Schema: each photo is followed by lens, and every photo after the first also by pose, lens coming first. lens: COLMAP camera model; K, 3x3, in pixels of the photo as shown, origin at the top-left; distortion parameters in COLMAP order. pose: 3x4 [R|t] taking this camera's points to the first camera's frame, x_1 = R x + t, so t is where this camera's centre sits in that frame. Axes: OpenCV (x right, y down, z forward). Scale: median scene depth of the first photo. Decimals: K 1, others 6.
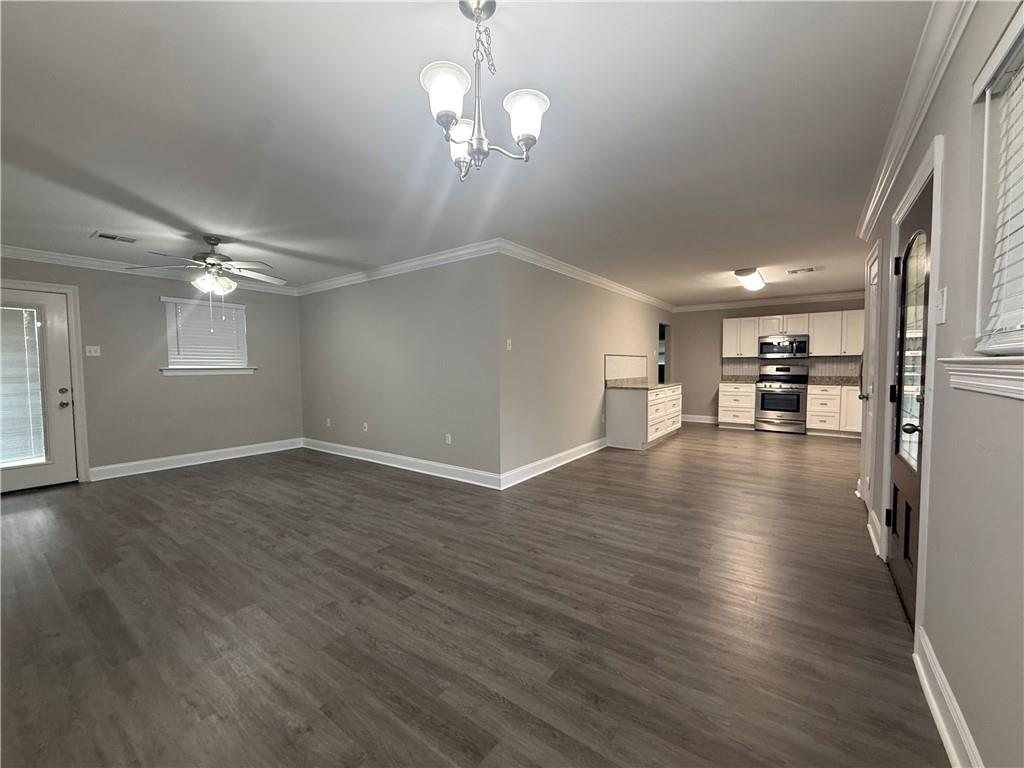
lens RADIAL K [[409.6, 0, 509.6], [0, 409.6, 386.4], [0, 0, 1]] dist [0.008344, 0.000058]
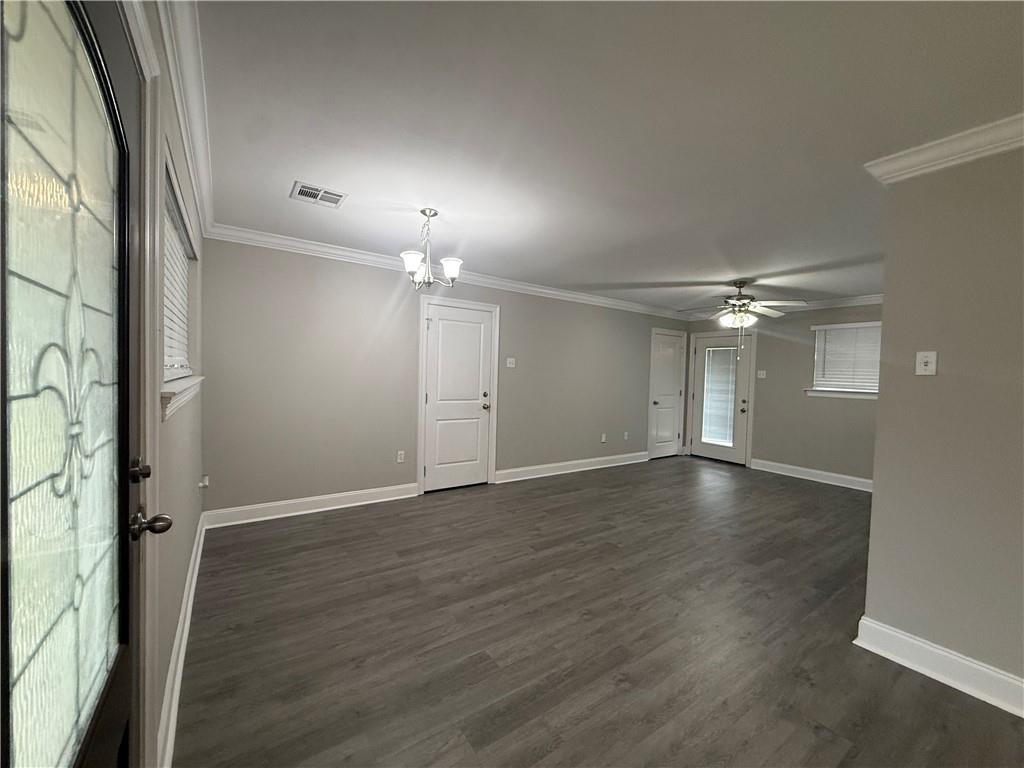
lens RADIAL K [[409.6, 0, 510.8], [0, 409.6, 383.1], [0, 0, 1]] dist [0.008344, 0.000058]
pose [[-0.322142, 0.023204, -0.946407, 0.891405], [-0.075804, 0.995857, 0.050219, -0.101103], [0.943652, 0.087919, -0.319048, 1.065519]]
